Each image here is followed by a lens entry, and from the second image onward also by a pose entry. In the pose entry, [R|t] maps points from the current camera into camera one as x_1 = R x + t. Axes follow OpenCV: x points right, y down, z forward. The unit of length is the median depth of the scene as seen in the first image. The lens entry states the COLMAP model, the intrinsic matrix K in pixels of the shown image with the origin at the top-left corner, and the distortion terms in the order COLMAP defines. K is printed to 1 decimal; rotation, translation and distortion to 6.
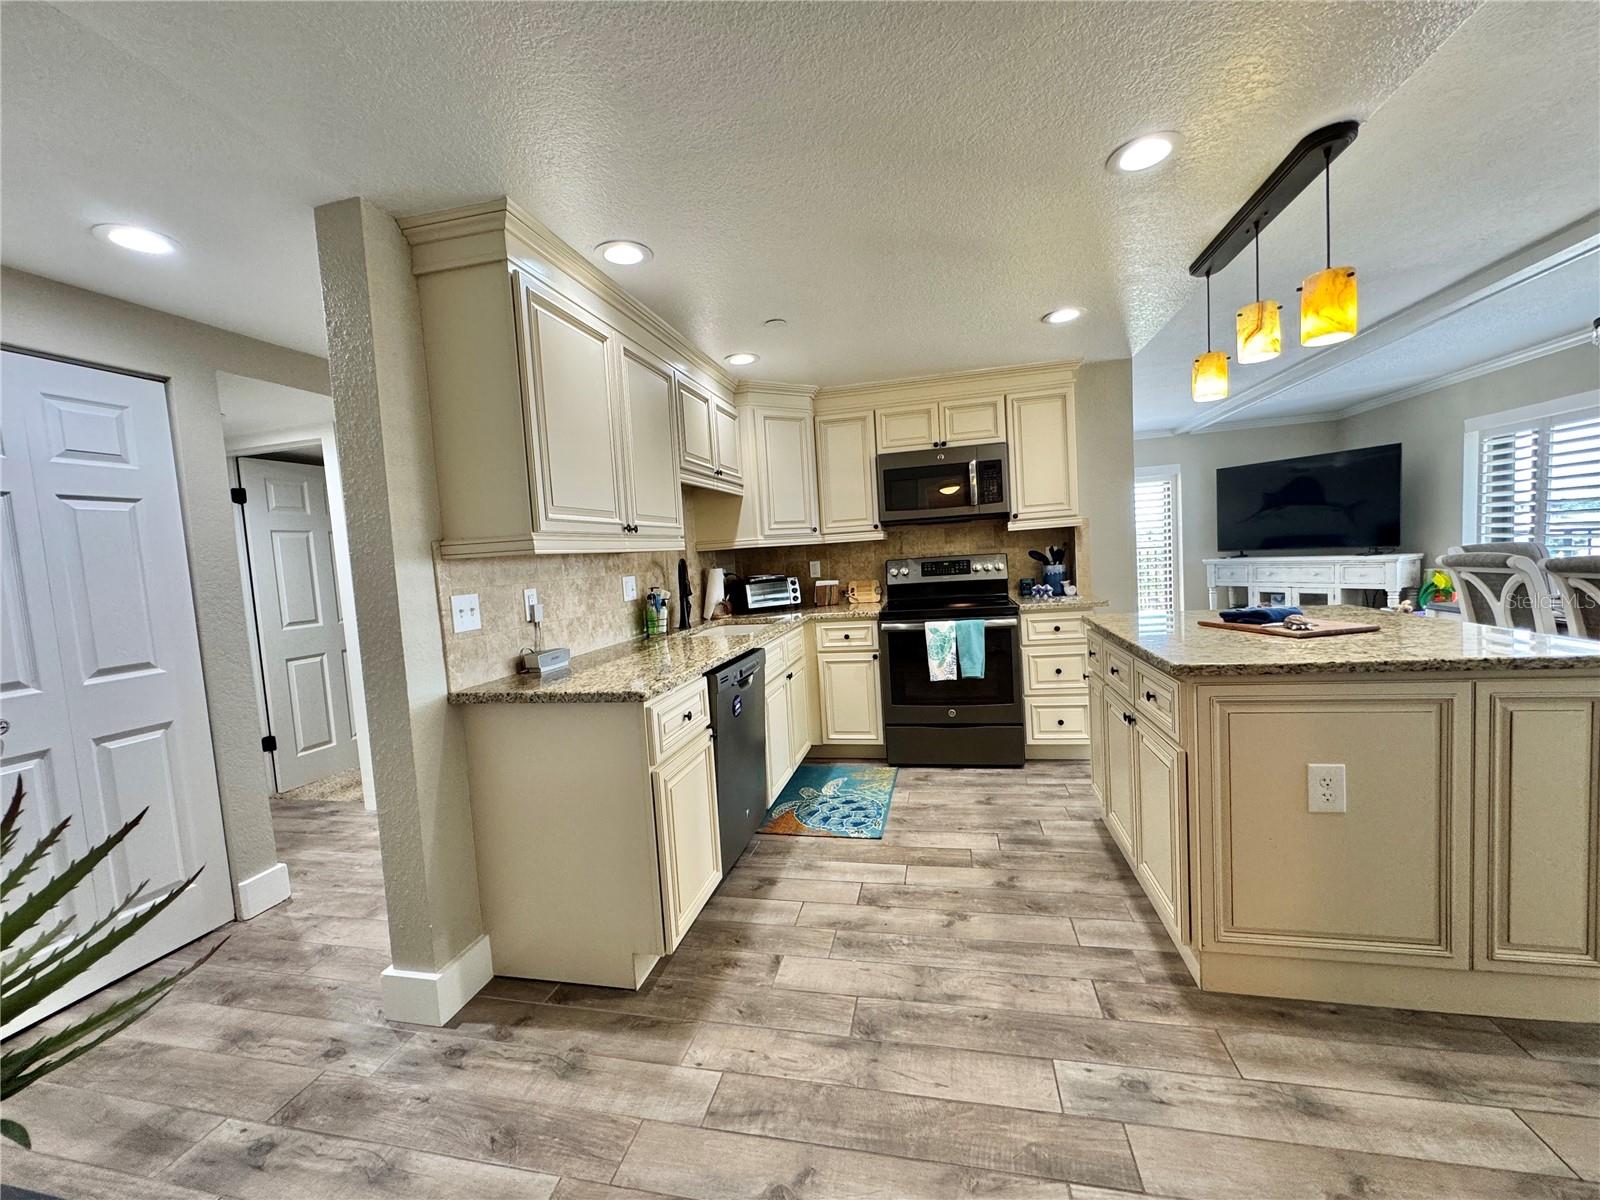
lens RADIAL K [[641.3, 0, 803.3], [0, 641.3, 602.4], [0, 0, 1]] dist [-0.005250, 0.001262]
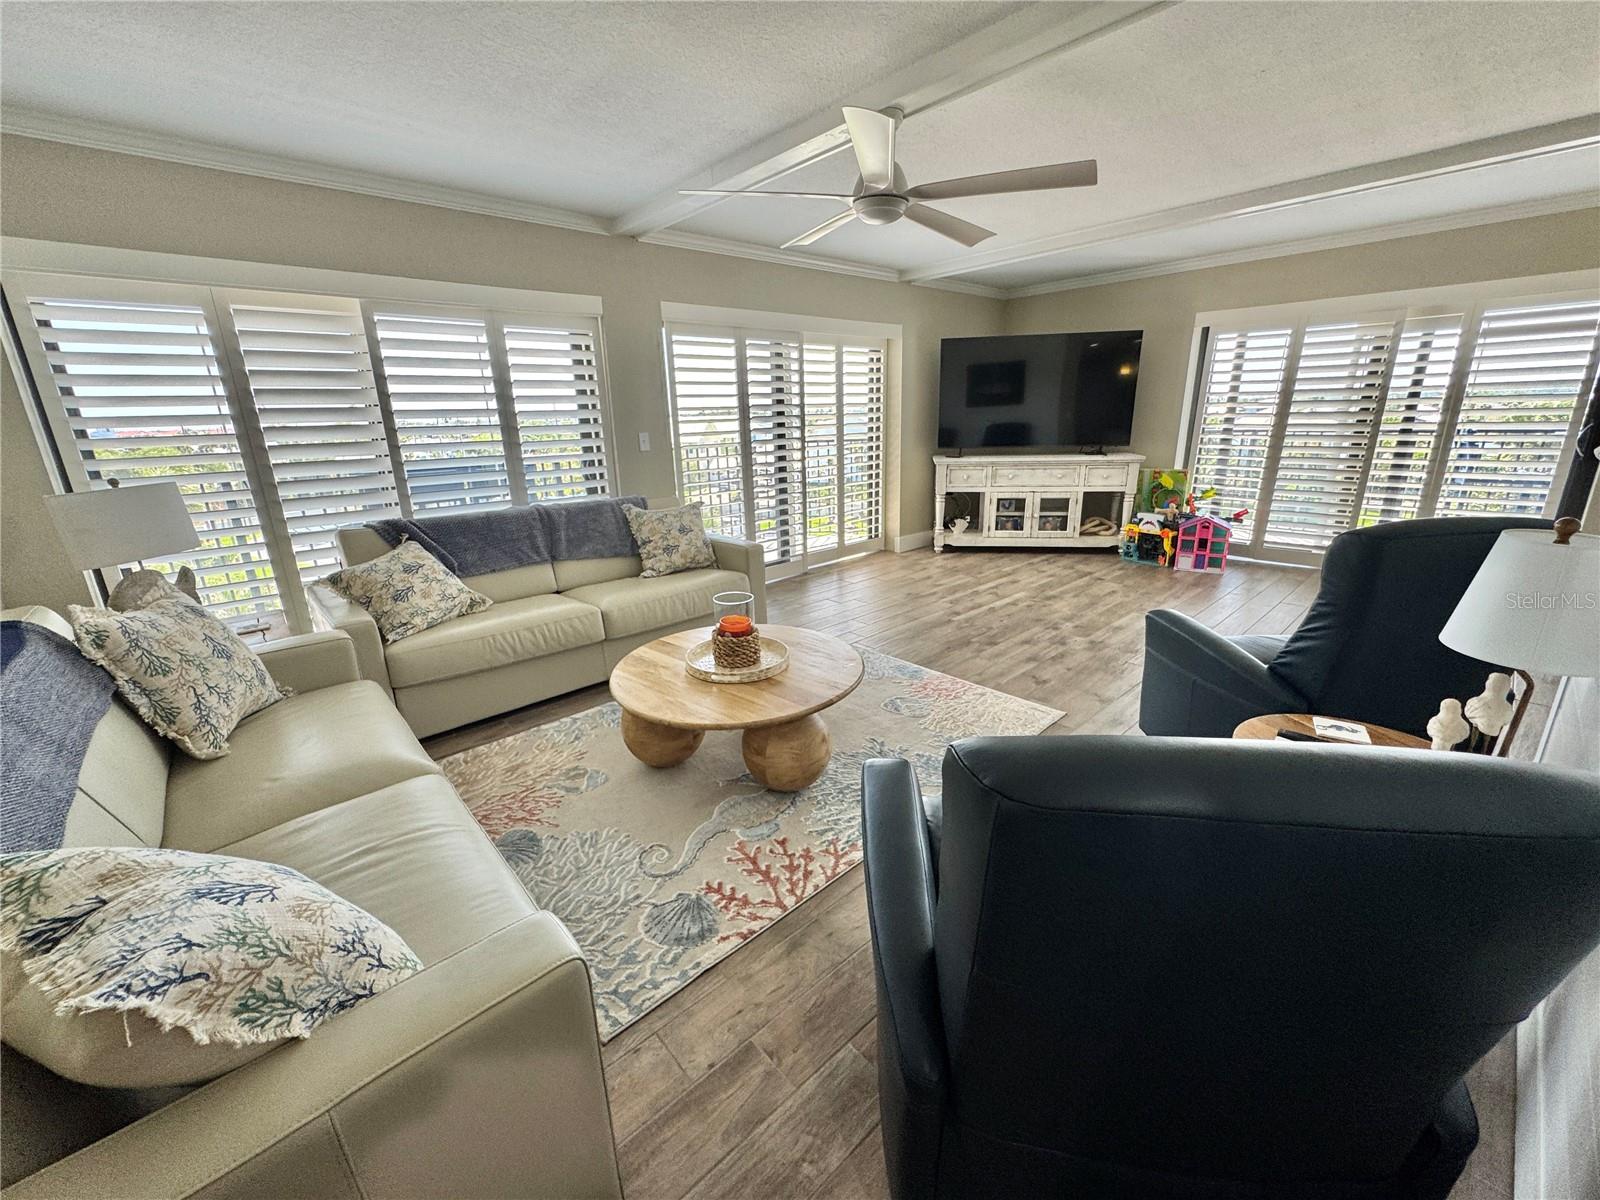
lens RADIAL K [[641.3, 0, 801.7], [0, 641.3, 601.9], [0, 0, 1]] dist [-0.005250, 0.001262]
pose [[0.576977, -0.184316, 0.795691, -0.168576], [0.051474, 0.980474, 0.189794, -0.071985], [-0.815137, -0.068549, 0.575199, 0.924278]]
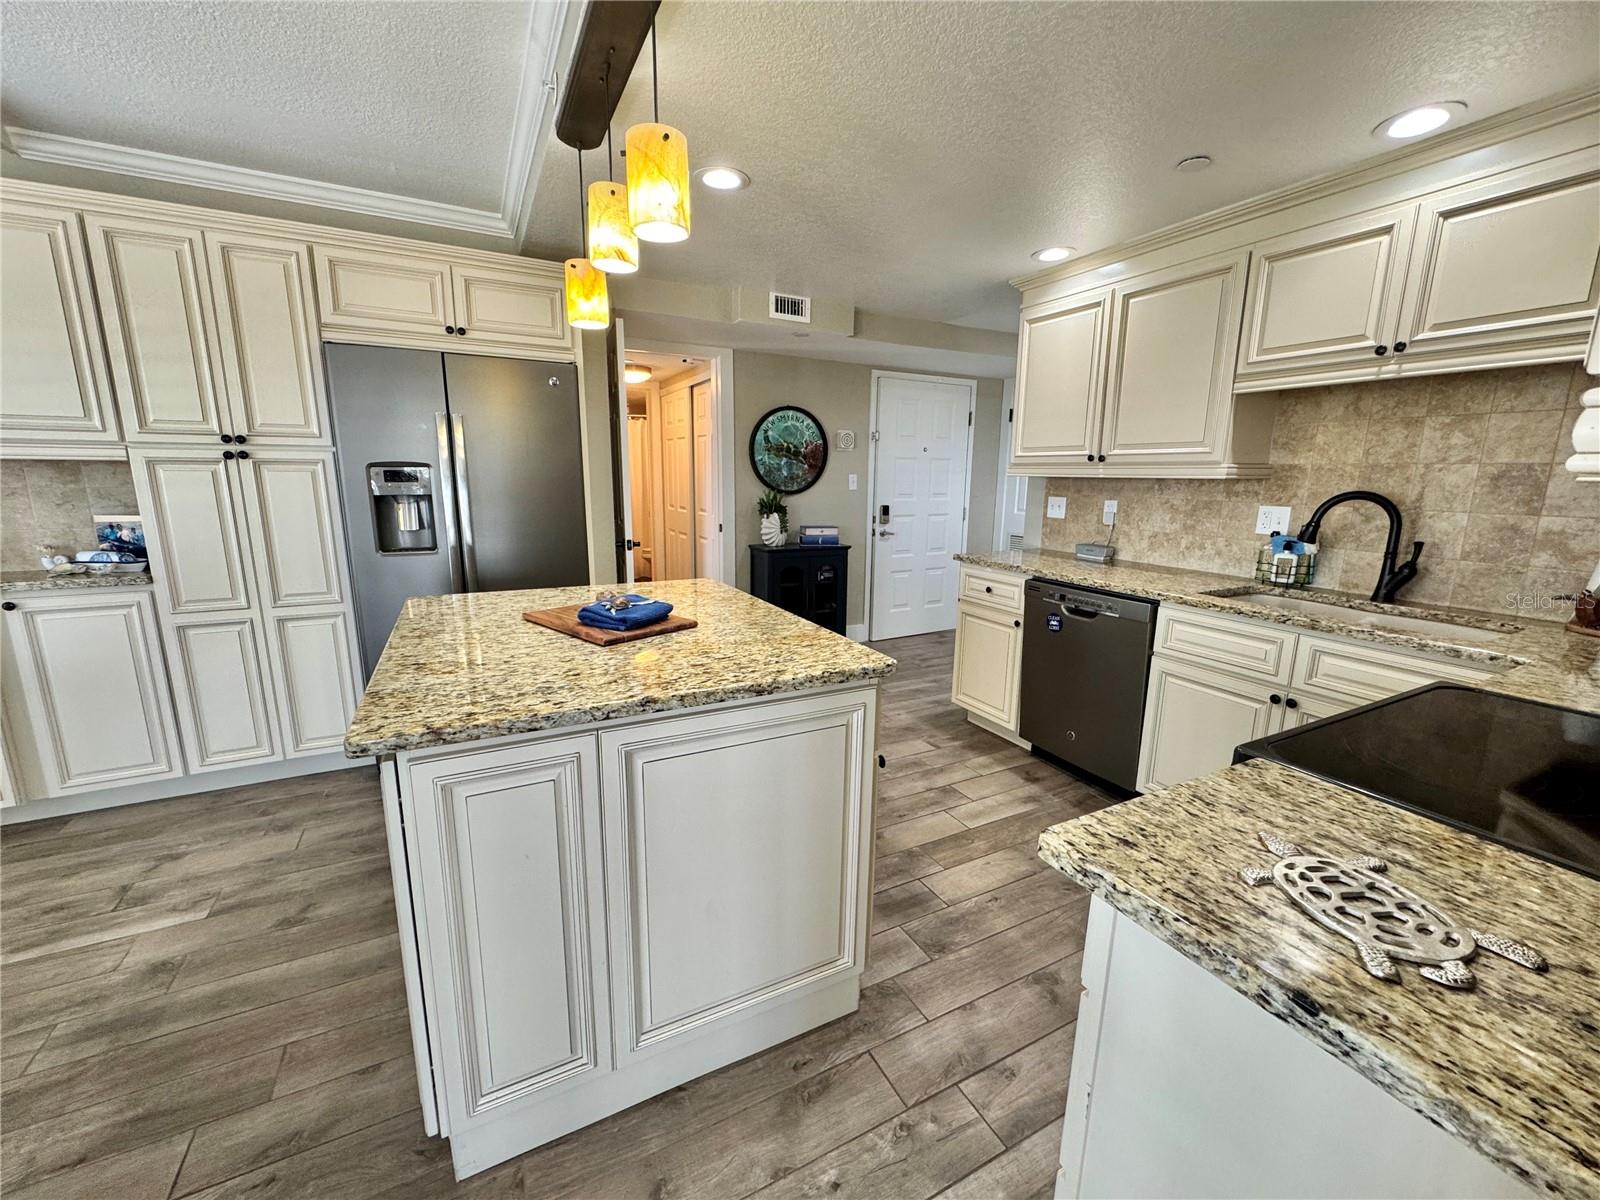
lens RADIAL K [[641.3, 0, 799.3], [0, 641.3, 598.2], [0, 0, 1]] dist [-0.005250, 0.001262]
pose [[-0.766145, 0.175965, -0.618109, 0.417970], [-0.012101, 0.957665, 0.287631, -0.088536], [0.642554, 0.227847, -0.731581, 0.688917]]
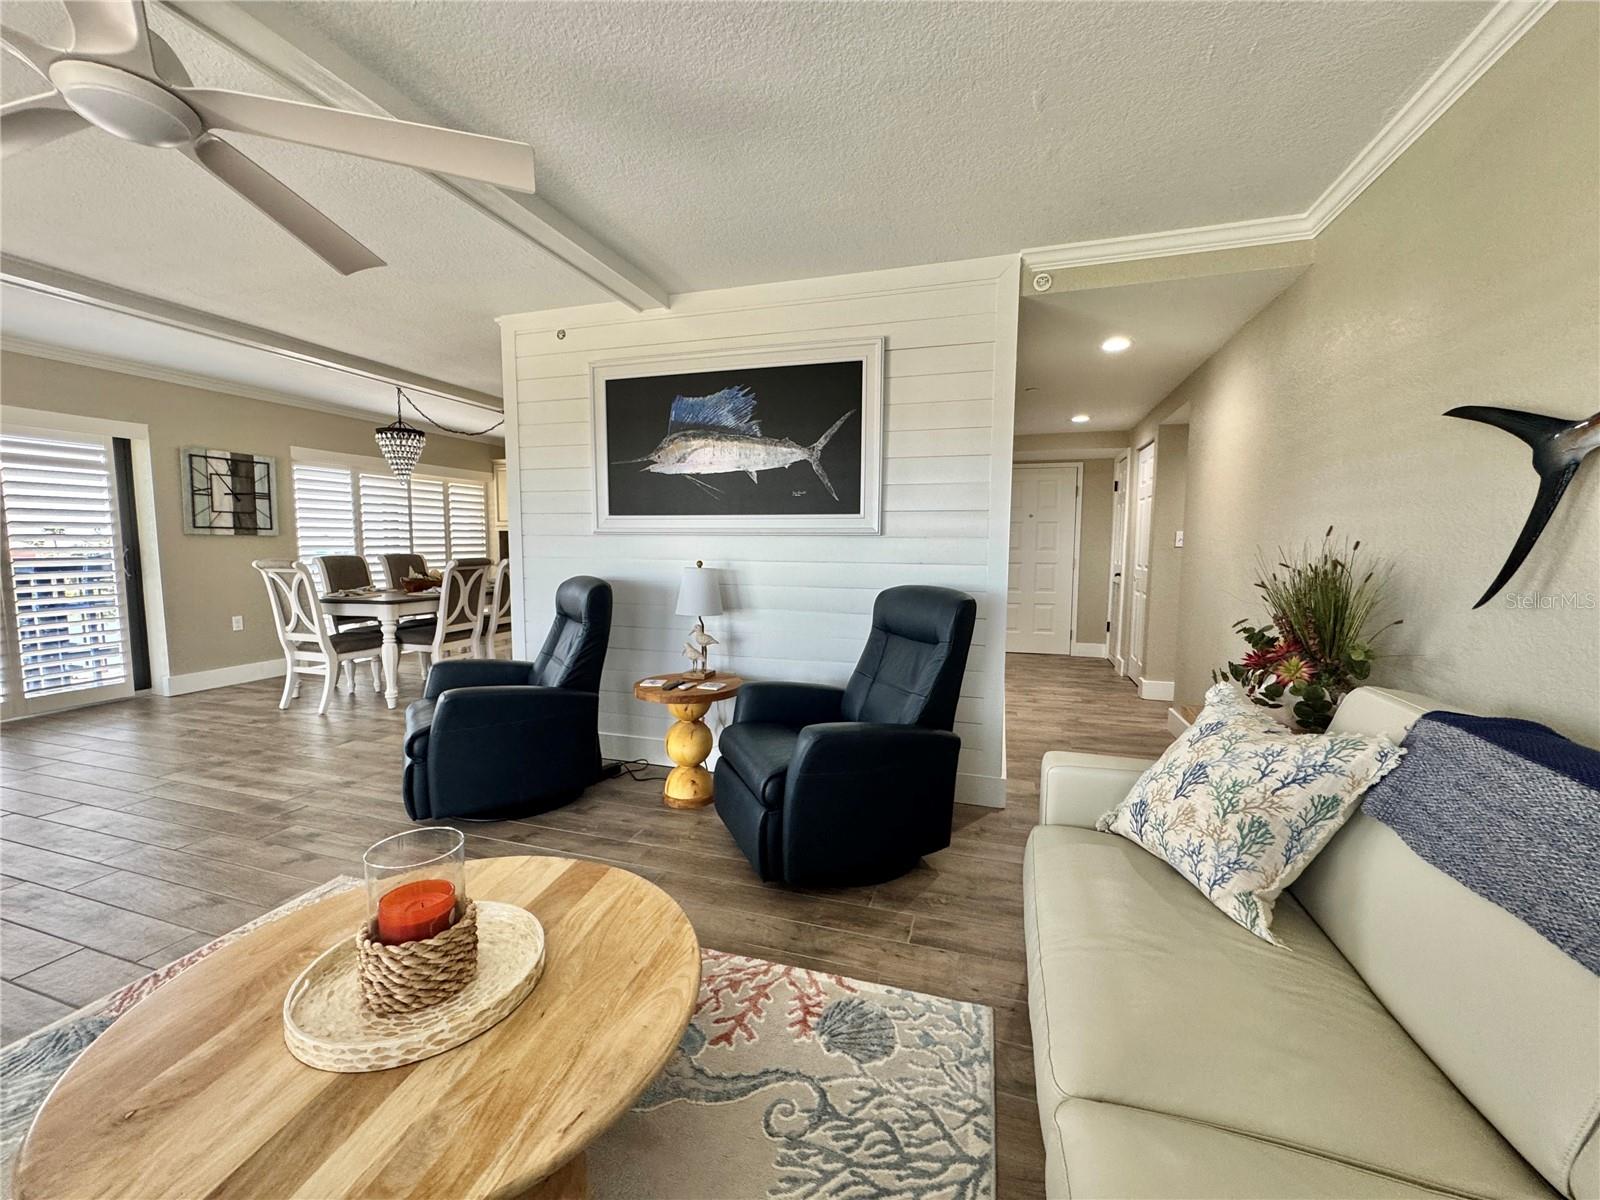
lens RADIAL K [[641.3, 0, 796.7], [0, 641.3, 594.0], [0, 0, 1]] dist [-0.005250, 0.001262]
pose [[-0.994020, 0.050659, 0.096735, 0.013518], [0.064867, 0.986570, 0.149905, -0.097620], [-0.087842, 0.155283, -0.983957, 1.407879]]
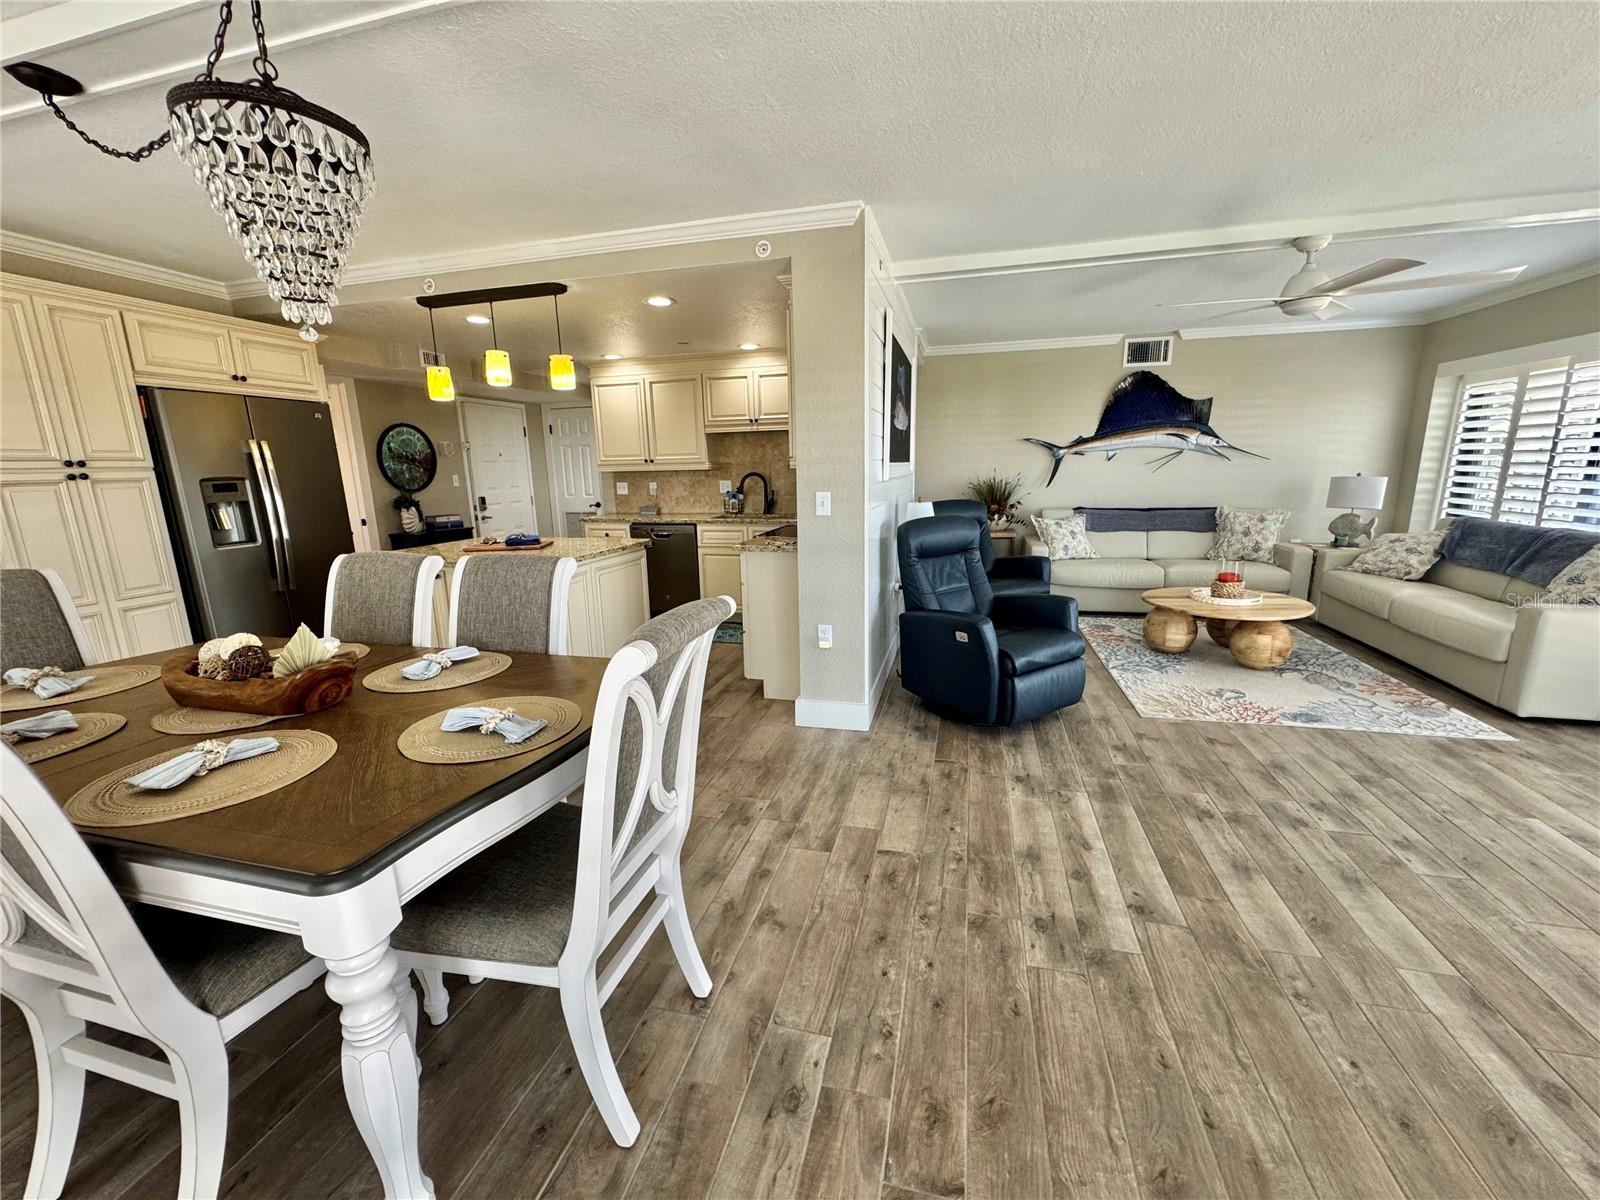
lens RADIAL K [[641.3, 0, 801.2], [0, 641.3, 598.5], [0, 0, 1]] dist [-0.005250, 0.001262]
pose [[-0.038185, 0.267853, -0.962703, 0.948264], [-0.053350, 0.961485, 0.269630, -0.130456], [0.997846, 0.061656, -0.022424, 0.720477]]
